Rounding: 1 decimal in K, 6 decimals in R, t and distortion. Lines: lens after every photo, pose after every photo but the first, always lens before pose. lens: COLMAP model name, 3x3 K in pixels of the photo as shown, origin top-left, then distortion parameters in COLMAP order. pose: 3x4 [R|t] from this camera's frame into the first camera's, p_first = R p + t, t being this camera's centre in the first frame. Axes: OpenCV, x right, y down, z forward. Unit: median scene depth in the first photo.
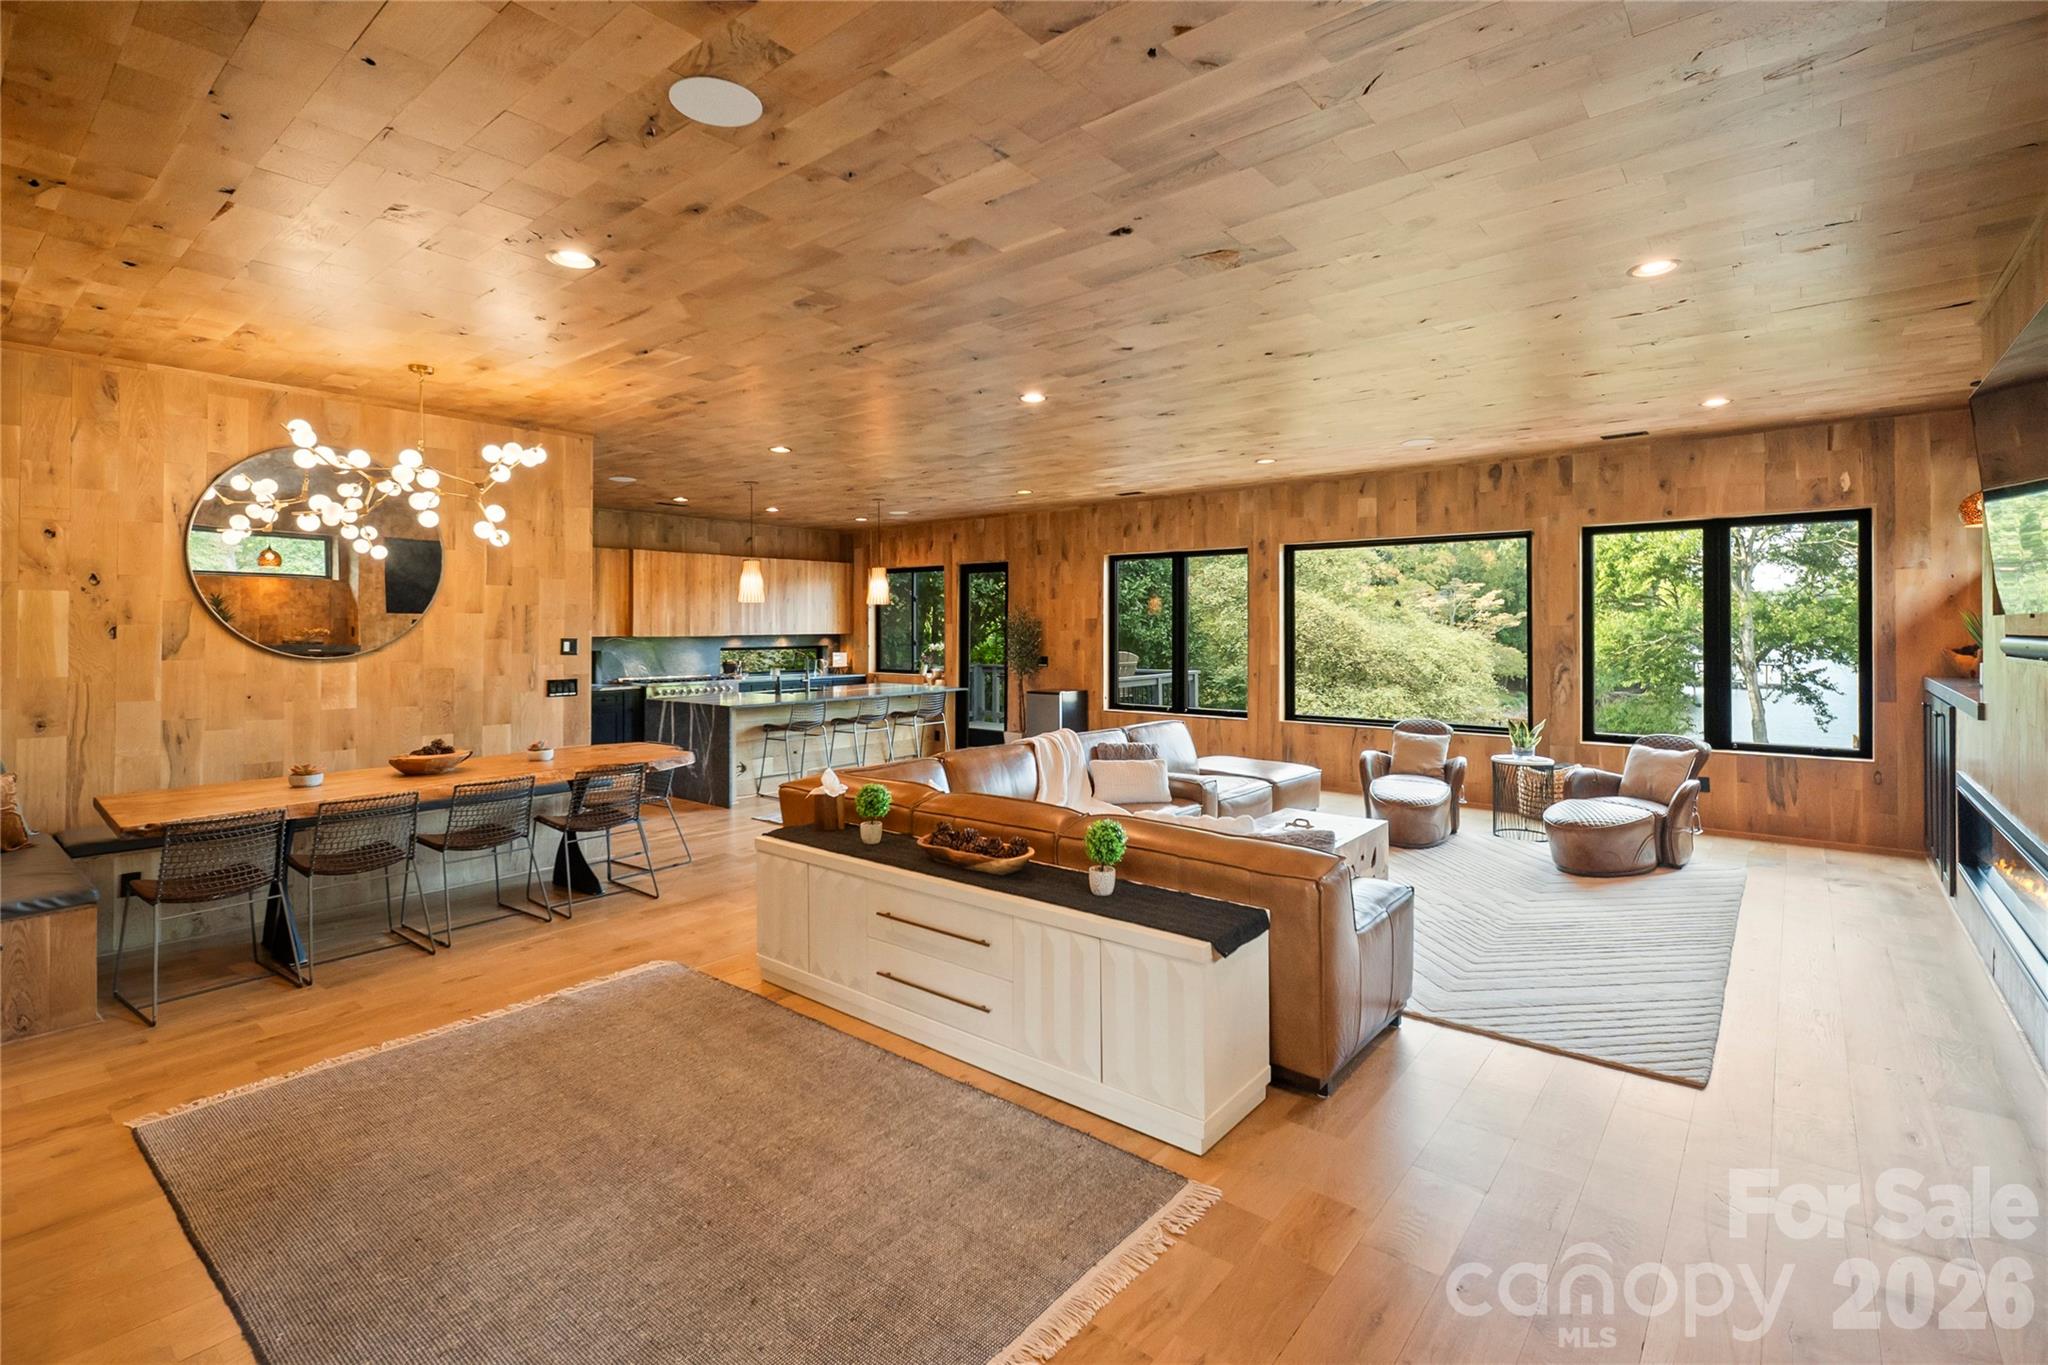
lens RADIAL K [[929.1, 0, 1032.4], [0, 929.1, 622.0], [0, 0, 1]] dist [0.009421, -0.004386]
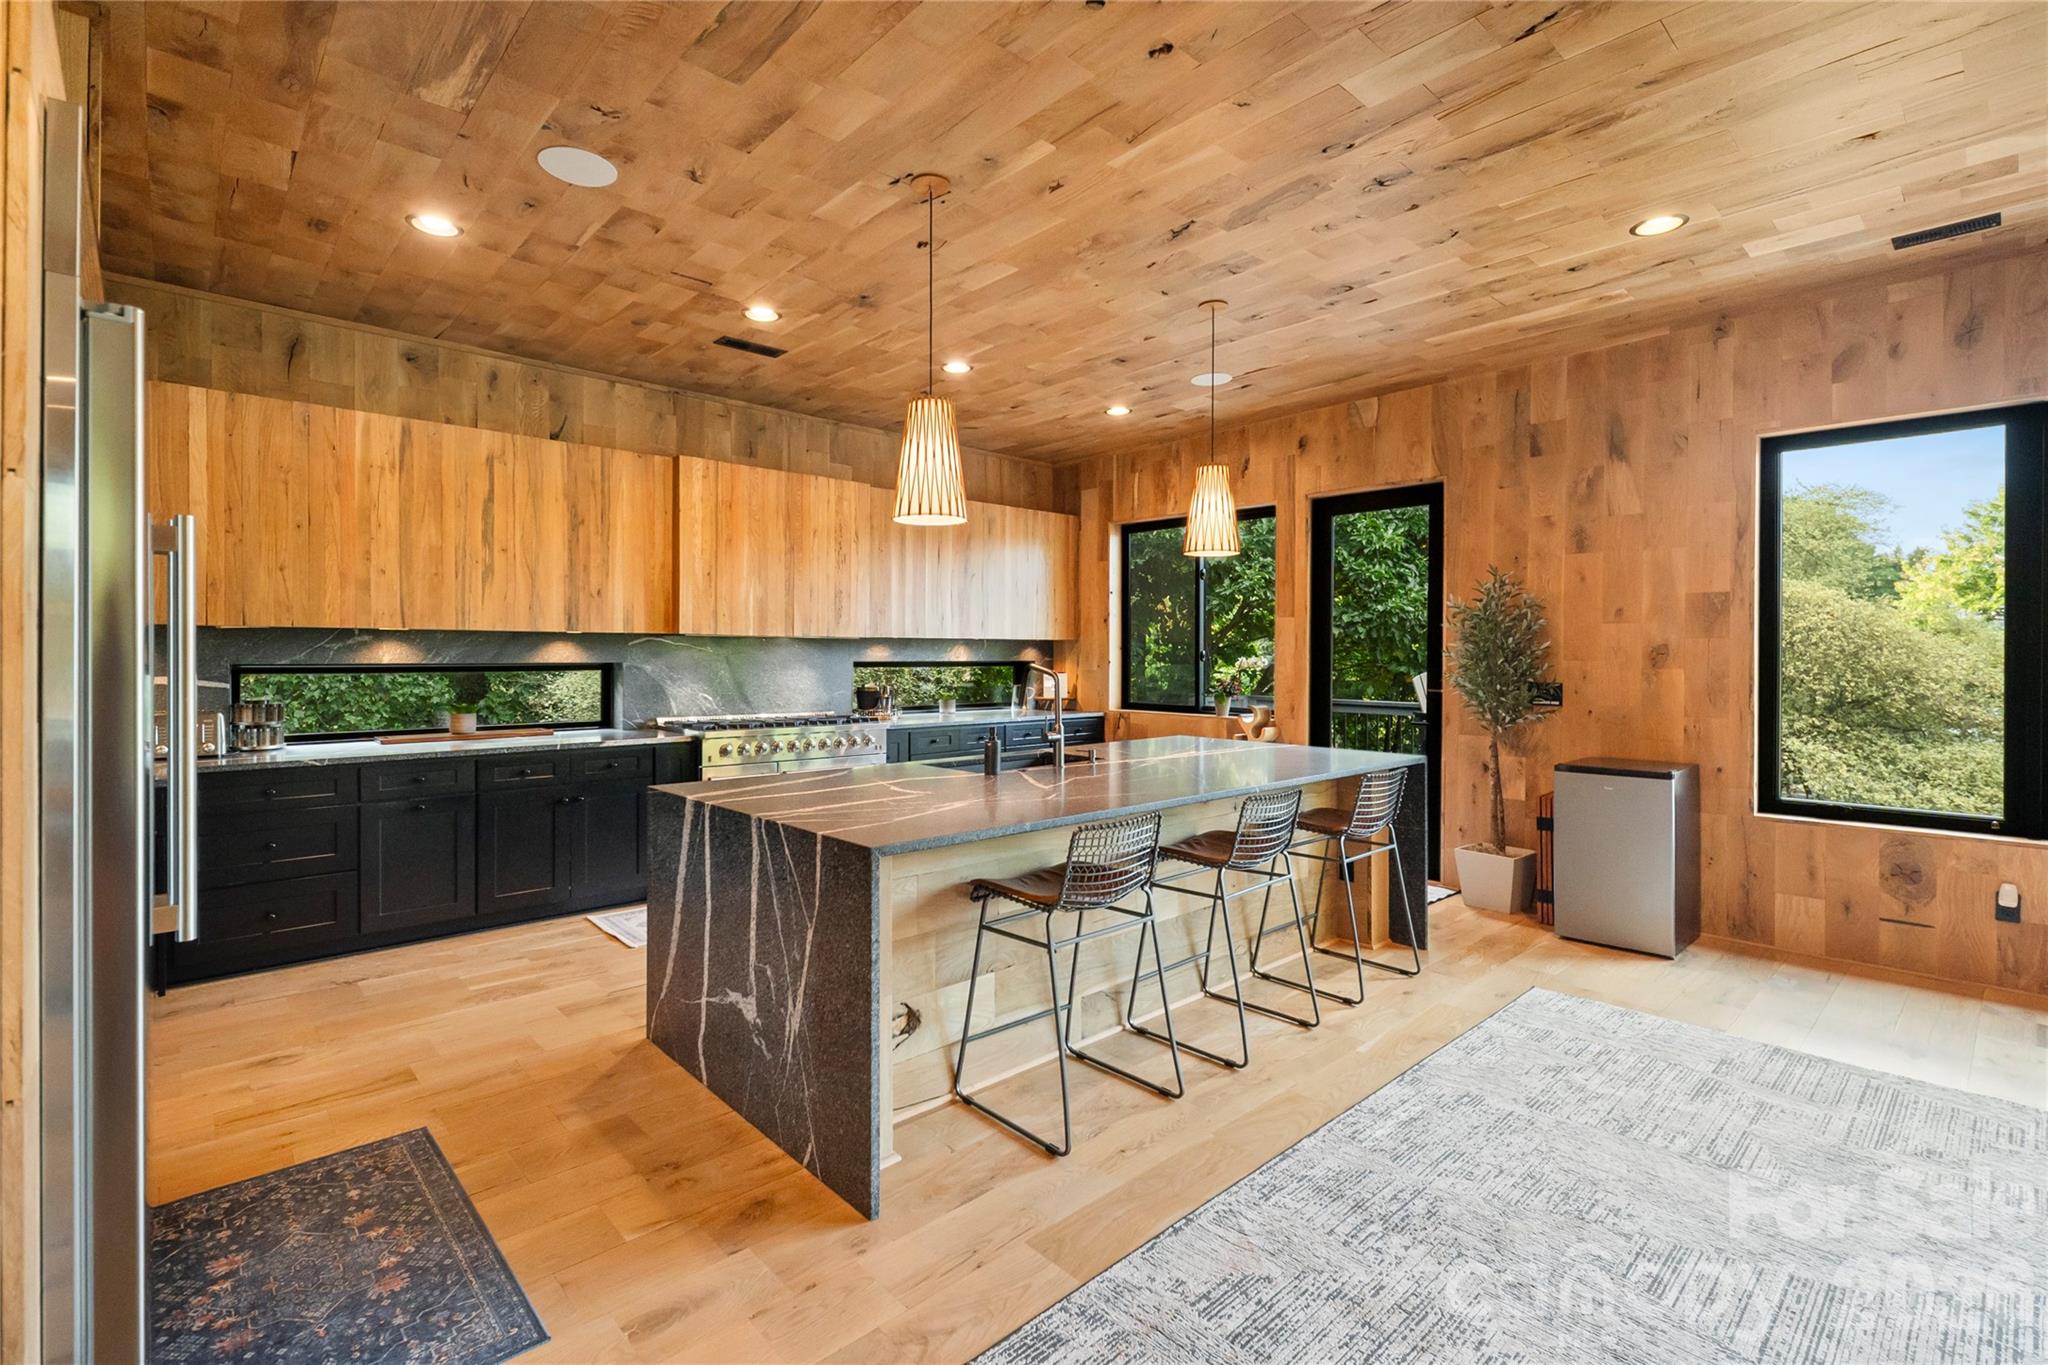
lens RADIAL K [[929.1, 0, 1019.9], [0, 929.1, 654.6], [0, 0, 1]] dist [0.009421, -0.004386]
pose [[0.988641, 0.004523, -0.150226, -0.179719], [-0.003915, 0.999983, 0.004339, 0.023743], [0.150243, -0.003702, 0.988642, 0.546439]]
